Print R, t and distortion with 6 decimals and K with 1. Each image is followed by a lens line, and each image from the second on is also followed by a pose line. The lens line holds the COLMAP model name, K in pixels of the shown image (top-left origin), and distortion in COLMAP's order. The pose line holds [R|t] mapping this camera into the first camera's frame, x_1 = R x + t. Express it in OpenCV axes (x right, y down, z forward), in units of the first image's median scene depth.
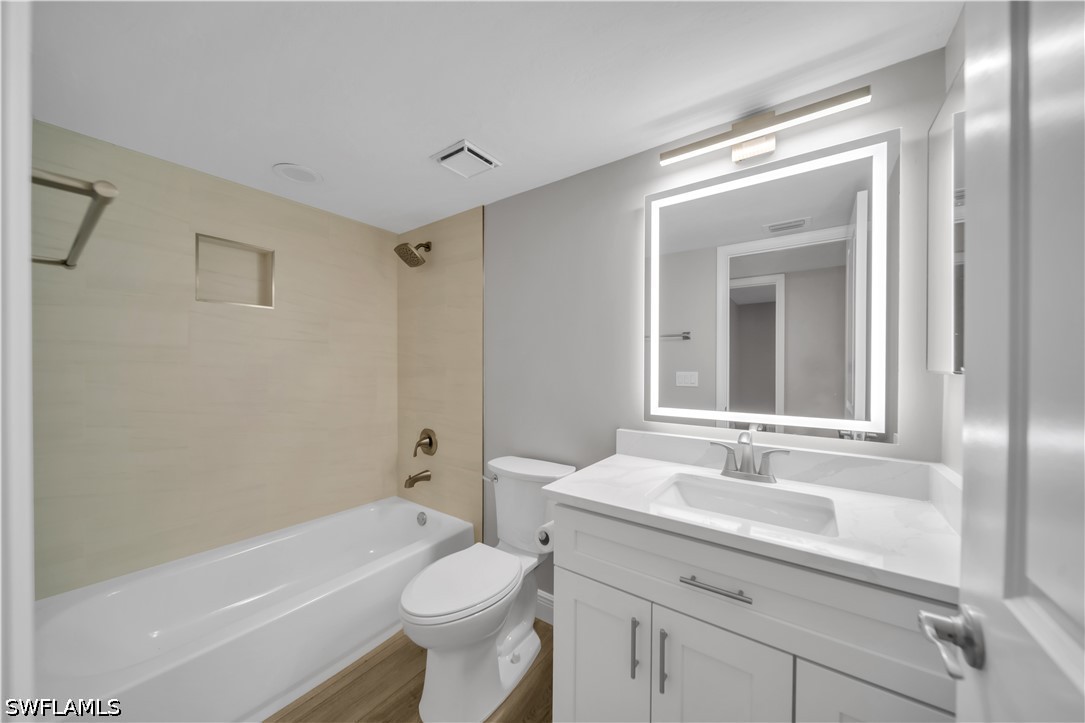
lens RADIAL K [[374.8, 0, 546.5], [0, 374.8, 368.0], [0, 0, 1]] dist [0.002426, -0.001756]
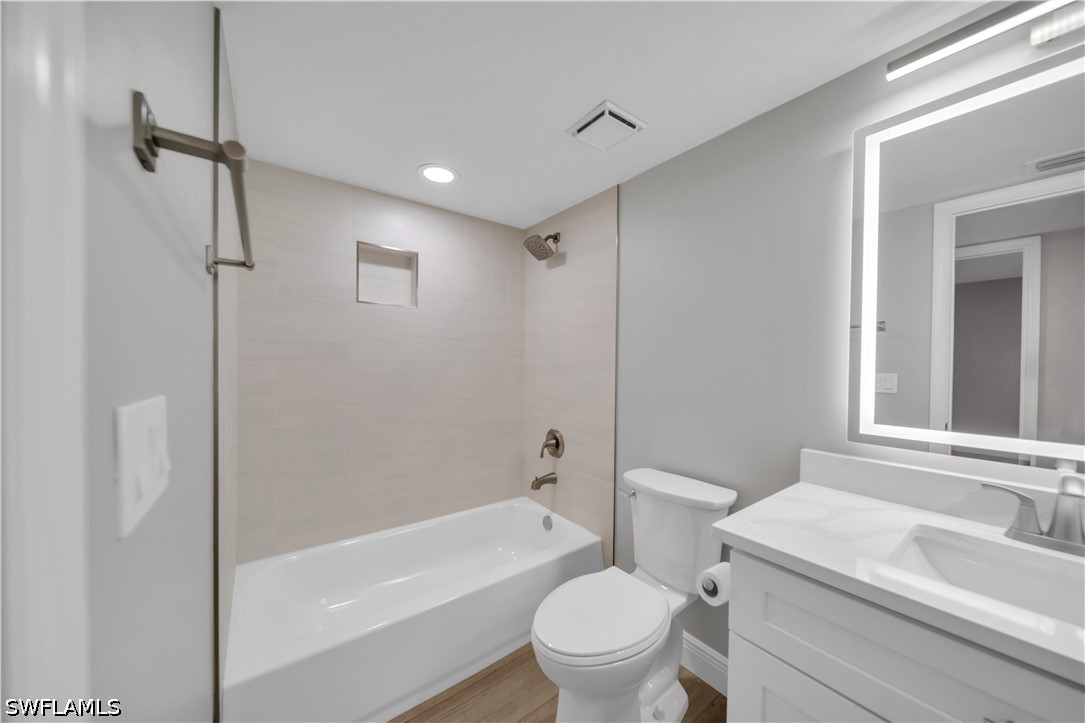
lens RADIAL K [[374.8, 0, 546.5], [0, 374.8, 368.0], [0, 0, 1]] dist [0.002426, -0.001756]
pose [[0.954394, 0.011537, -0.298328, -0.076921], [-0.009896, 0.999926, 0.007008, -0.000821], [0.298387, -0.003736, 0.954438, 0.122164]]
